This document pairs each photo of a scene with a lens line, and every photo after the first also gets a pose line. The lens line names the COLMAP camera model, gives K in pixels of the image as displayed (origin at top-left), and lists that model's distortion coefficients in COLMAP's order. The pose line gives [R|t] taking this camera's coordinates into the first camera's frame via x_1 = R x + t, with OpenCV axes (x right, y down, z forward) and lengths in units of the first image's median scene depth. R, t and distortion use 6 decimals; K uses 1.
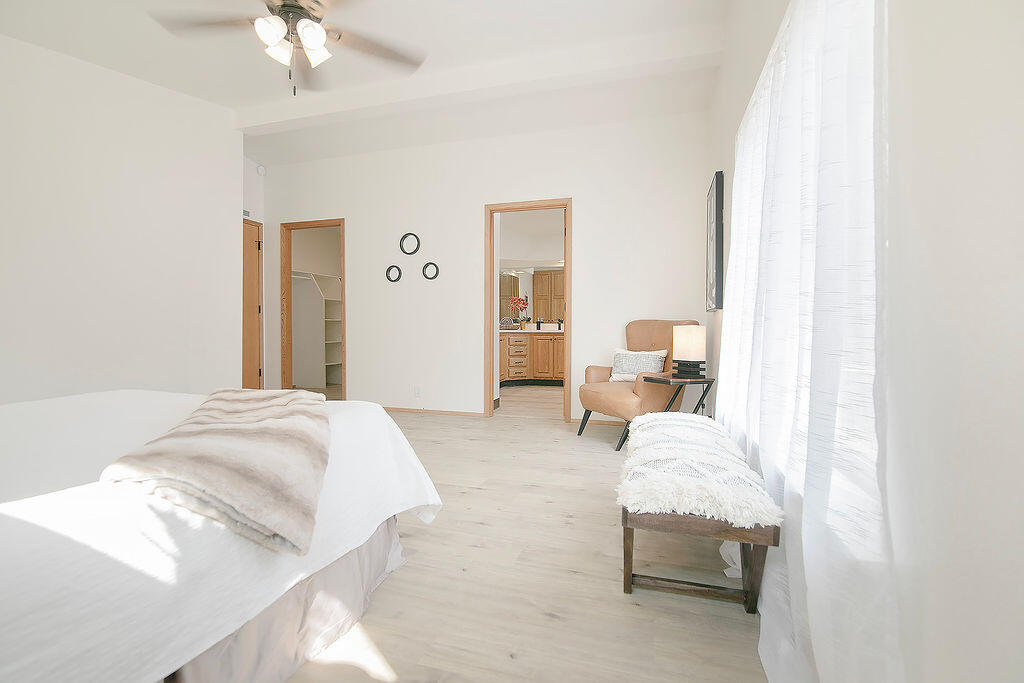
lens RADIAL K [[469.2, 0, 512.0], [0, 469.2, 341.5], [0, 0, 1]] dist [-0.017542, 0.000572]
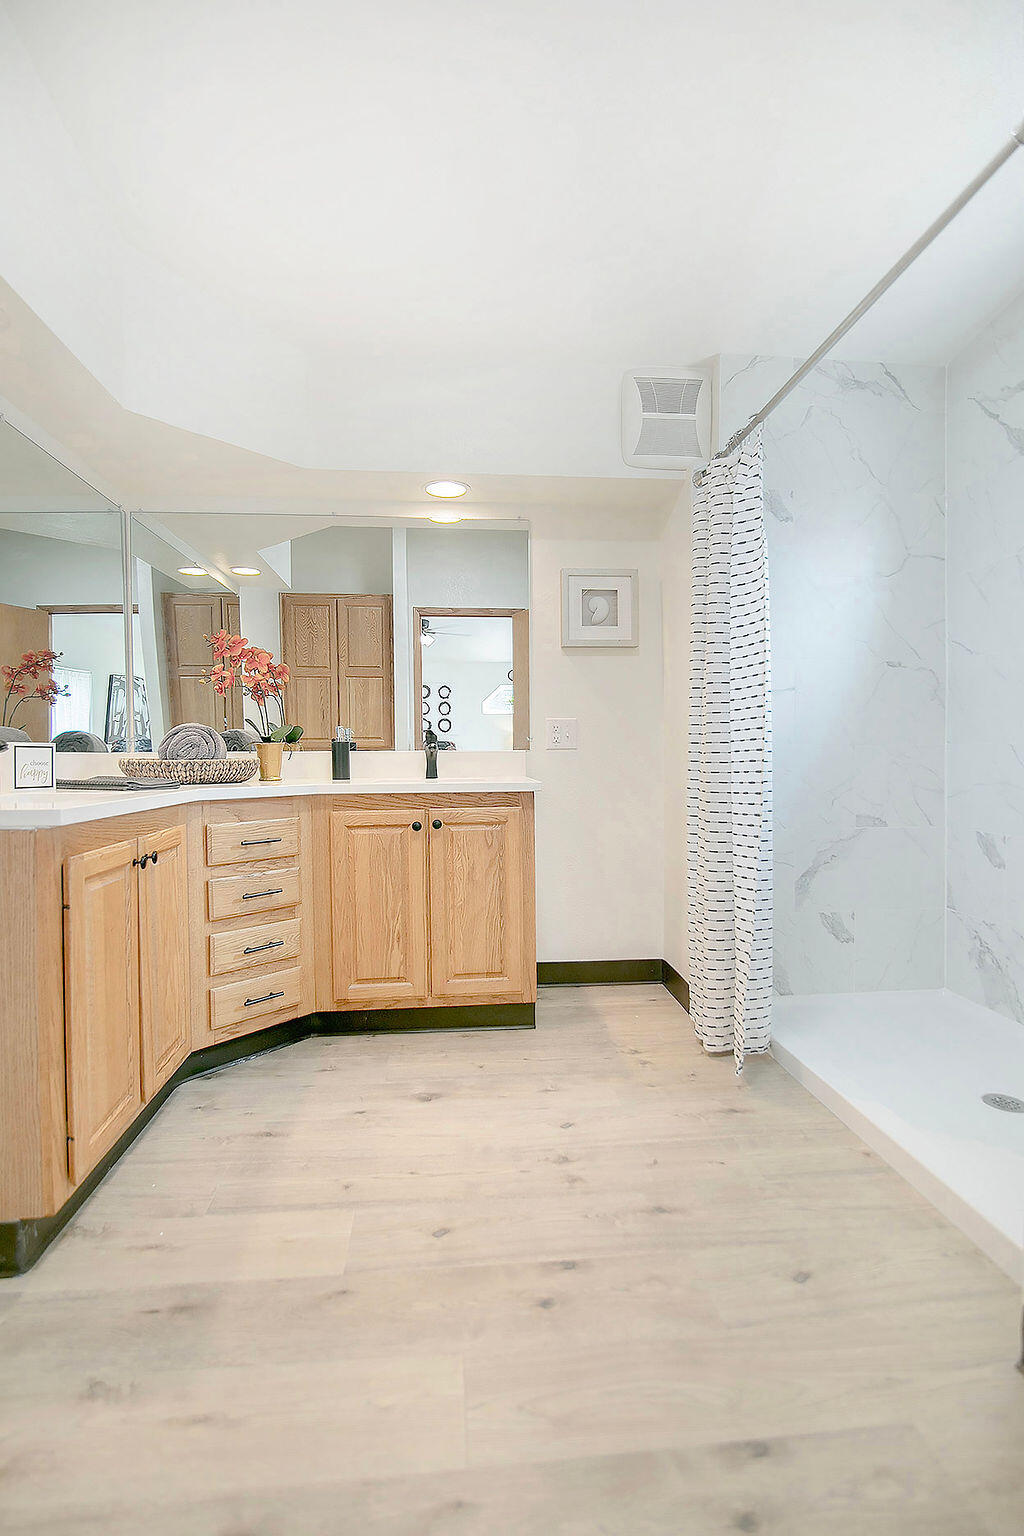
lens RADIAL K [[718.7, 0, 507.4], [0, 718.7, 773.9], [0, 0, 1]] dist [-0.021132, 0.000087]
pose [[0.921140, -0.021949, 0.388613, -0.006177], [0.024161, 0.999708, -0.000807, -0.026633], [-0.388482, 0.010132, 0.921401, 0.670578]]
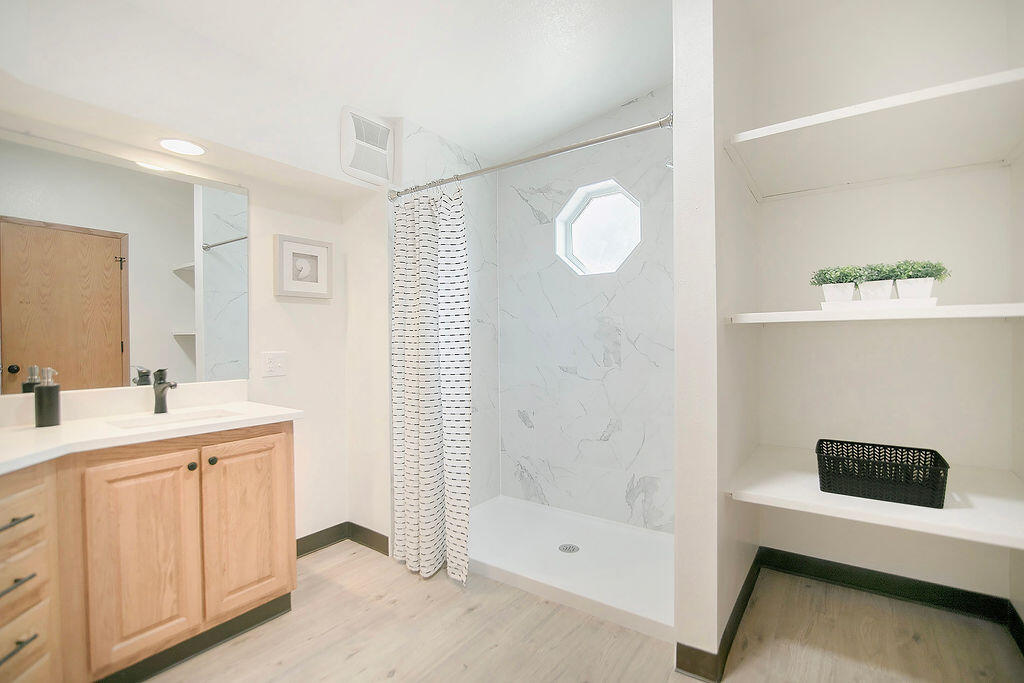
lens RADIAL K [[469.2, 0, 512.0], [0, 469.2, 341.5], [0, 0, 1]] dist [-0.017542, 0.000572]
pose [[0.301748, -0.012923, 0.953300, -0.084327], [0.038592, 0.999254, 0.001330, -0.058792], [-0.952606, 0.036389, 0.302021, 0.771544]]
